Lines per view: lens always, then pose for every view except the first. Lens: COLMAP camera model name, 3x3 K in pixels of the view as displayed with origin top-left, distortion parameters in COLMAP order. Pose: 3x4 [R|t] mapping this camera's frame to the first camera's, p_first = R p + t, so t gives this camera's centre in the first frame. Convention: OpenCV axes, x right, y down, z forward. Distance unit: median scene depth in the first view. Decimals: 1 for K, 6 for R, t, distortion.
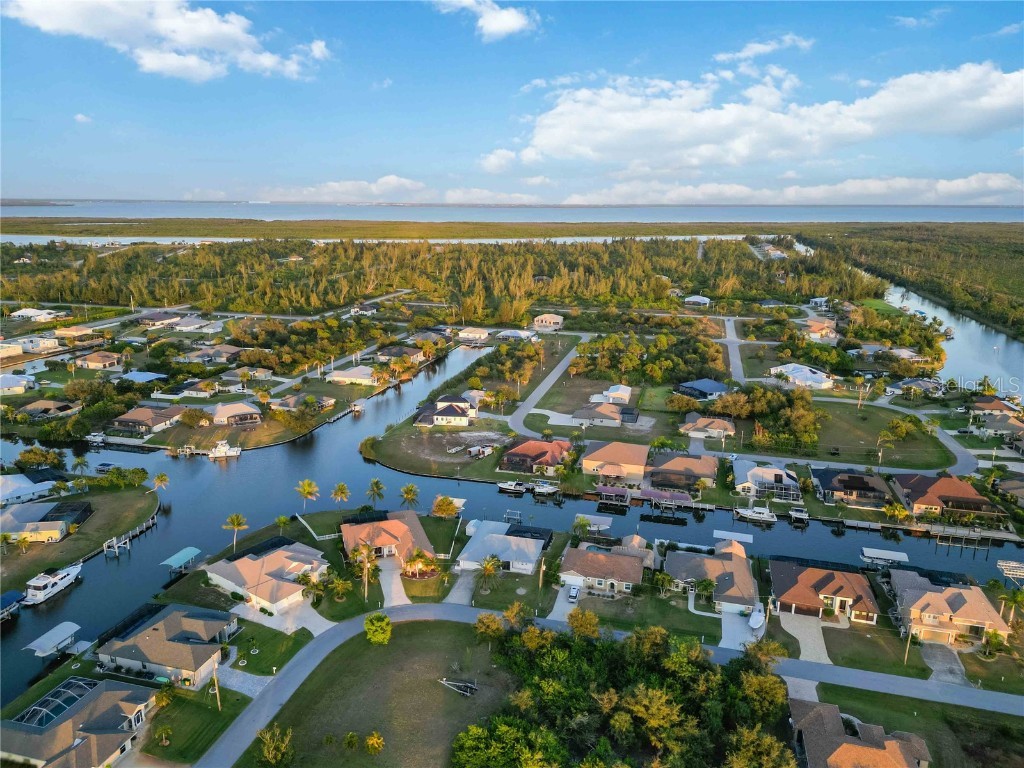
lens RADIAL K [[711.9, 0, 515.6], [0, 711.9, 383.4], [0, 0, 1]] dist [0.083737, -0.085439]
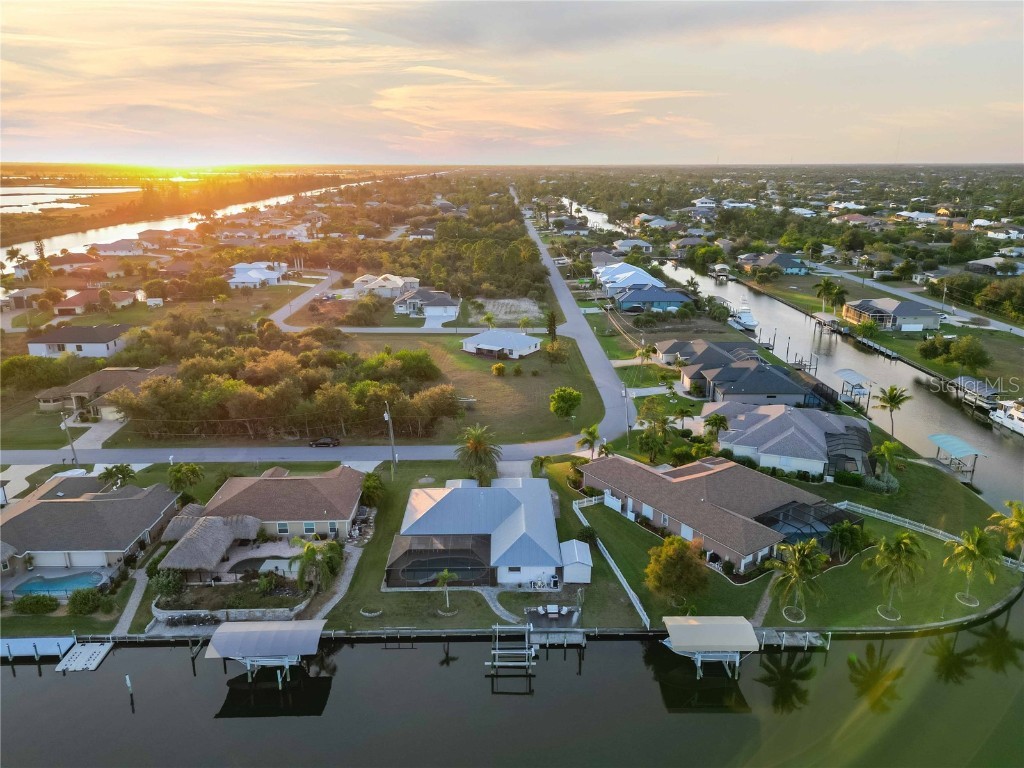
lens RADIAL K [[711.2, 0, 512.0], [0, 711.2, 384.0], [0, 0, 1]] dist [0.066877, -0.081941]
pose [[-0.962668, 0.068738, -0.261813, 0.055854], [-0.078344, 0.855070, 0.512559, -0.069380], [0.259100, 0.513936, -0.817763, 0.886085]]
